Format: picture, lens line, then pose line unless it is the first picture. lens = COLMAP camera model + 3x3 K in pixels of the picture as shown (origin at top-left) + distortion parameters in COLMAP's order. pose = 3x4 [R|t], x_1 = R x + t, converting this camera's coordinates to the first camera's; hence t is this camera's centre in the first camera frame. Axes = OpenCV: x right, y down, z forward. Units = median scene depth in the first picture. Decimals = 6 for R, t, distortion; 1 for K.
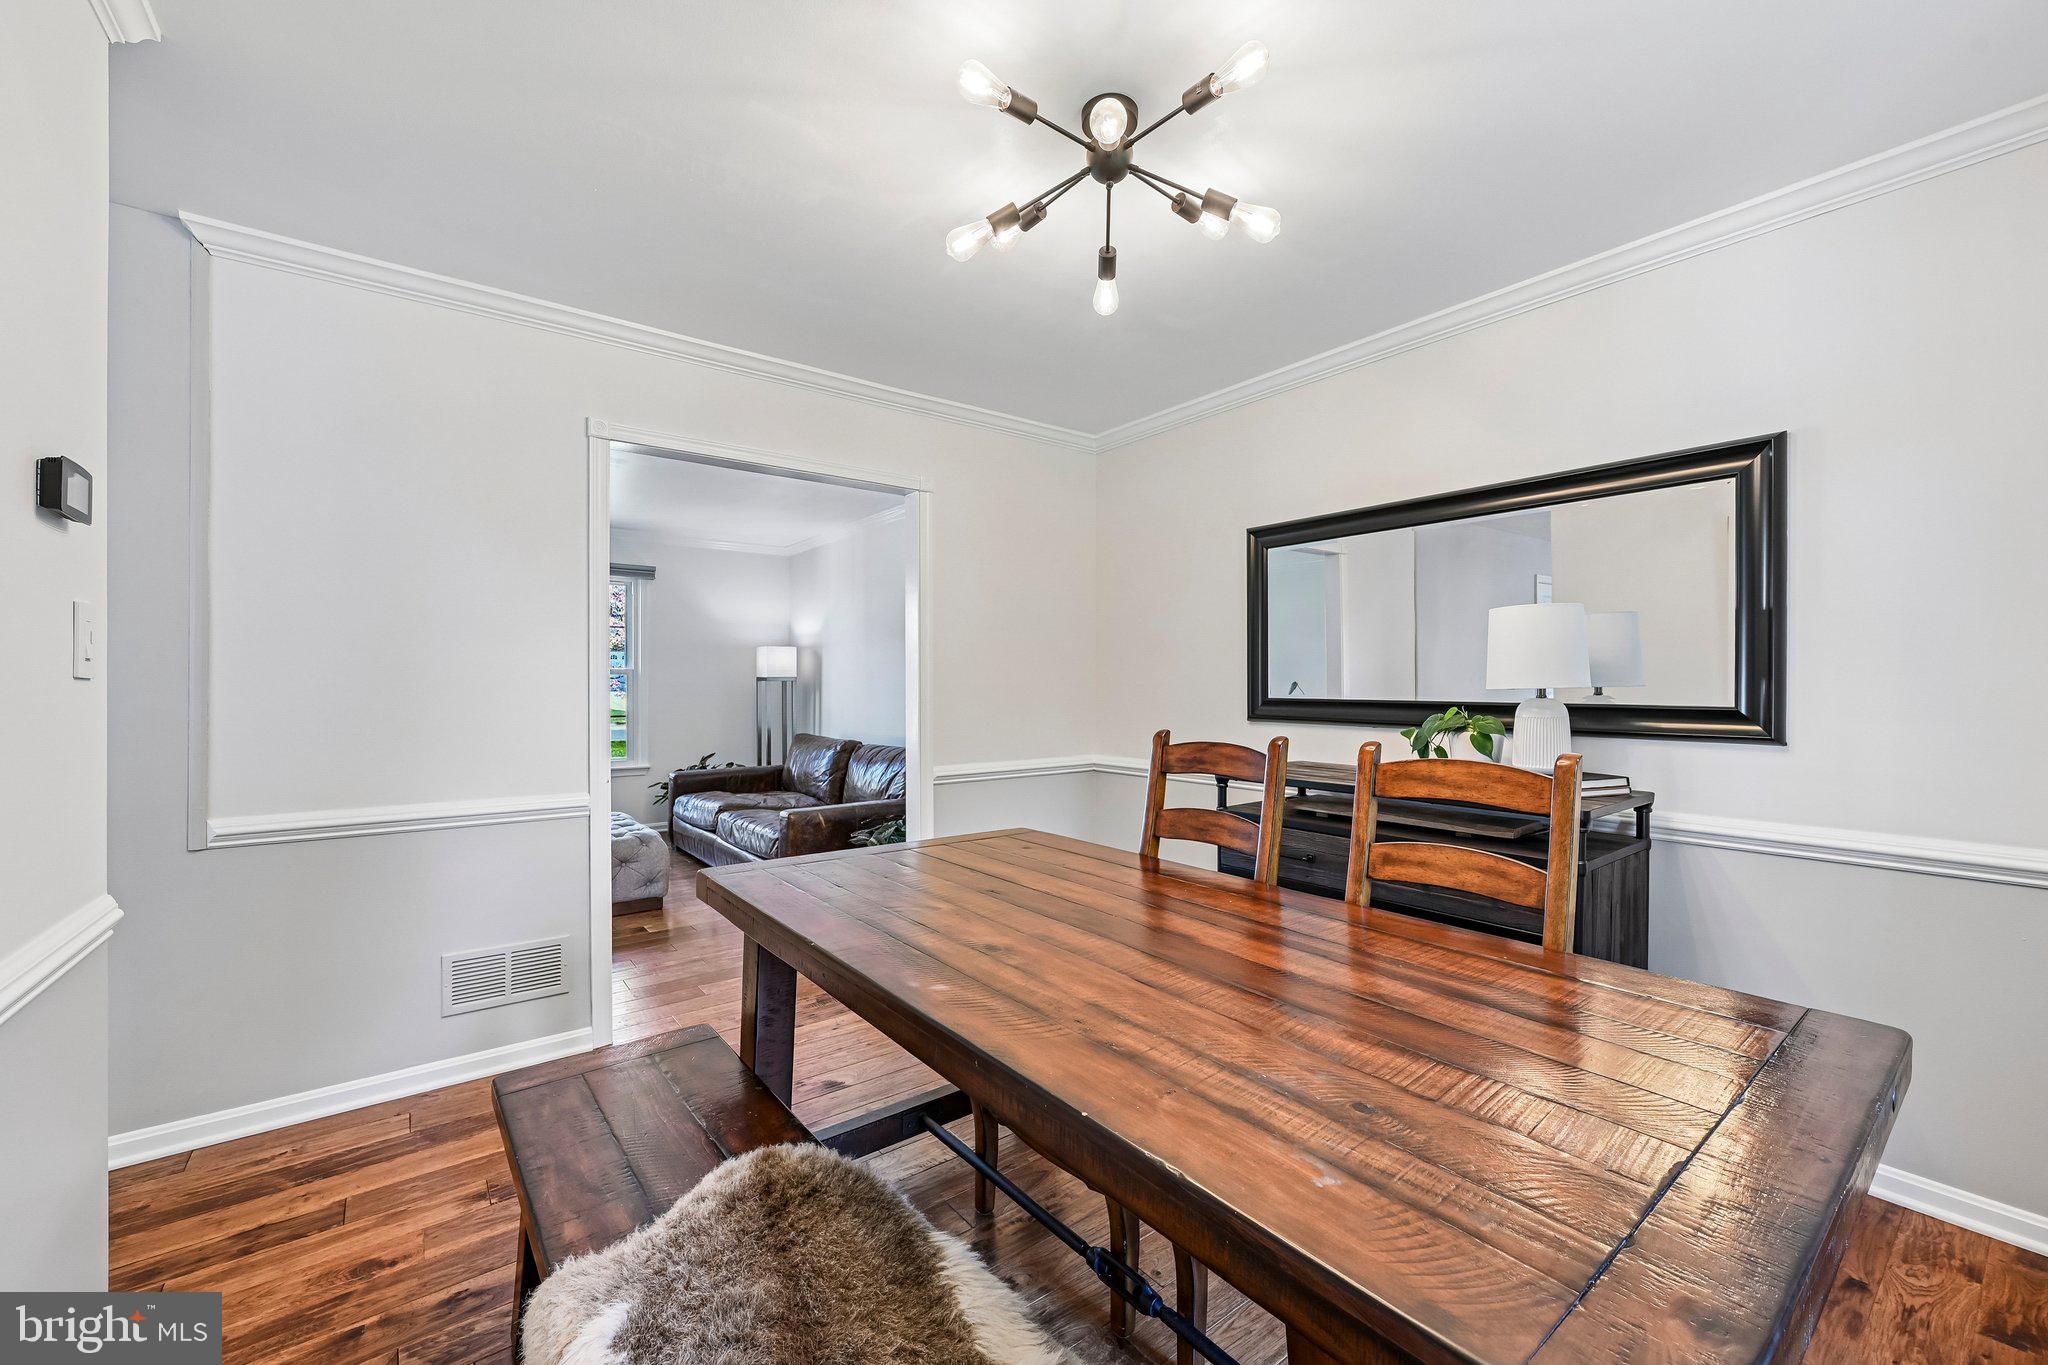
lens RADIAL K [[806.7, 0, 1040.5], [0, 806.7, 685.5], [0, 0, 1]] dist [0.000929, 0.000198]
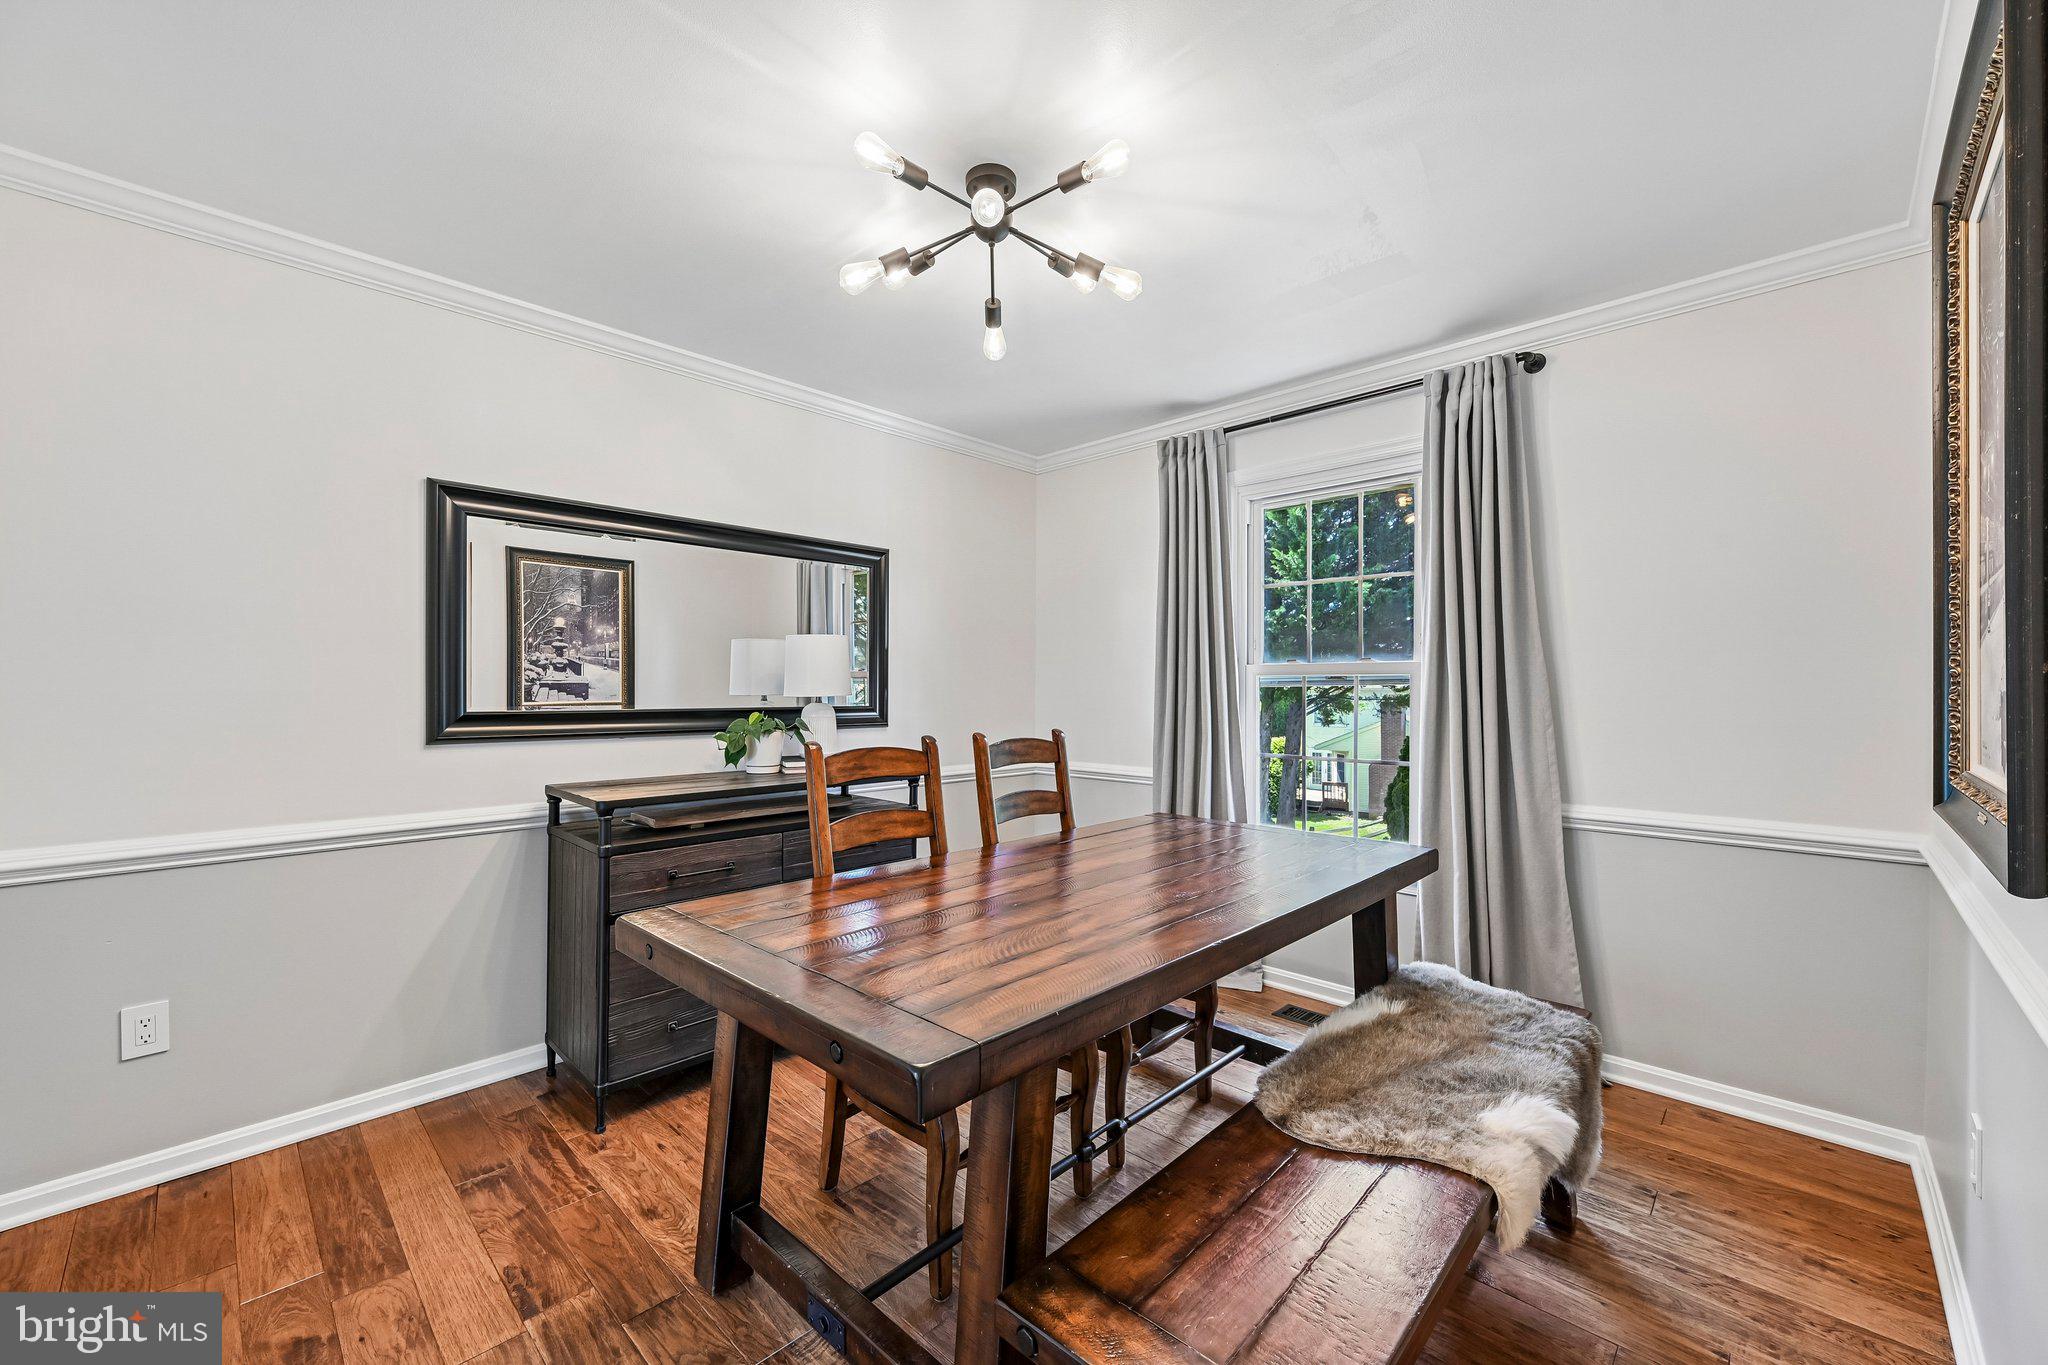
lens RADIAL K [[806.7, 0, 1040.5], [0, 806.7, 685.5], [0, 0, 1]] dist [0.000929, 0.000198]
pose [[-0.144051, 0.006061, 0.989552, -0.805051], [0.004639, 0.999974, -0.005449, -0.004632], [-0.989559, 0.003805, -0.144075, 0.865082]]
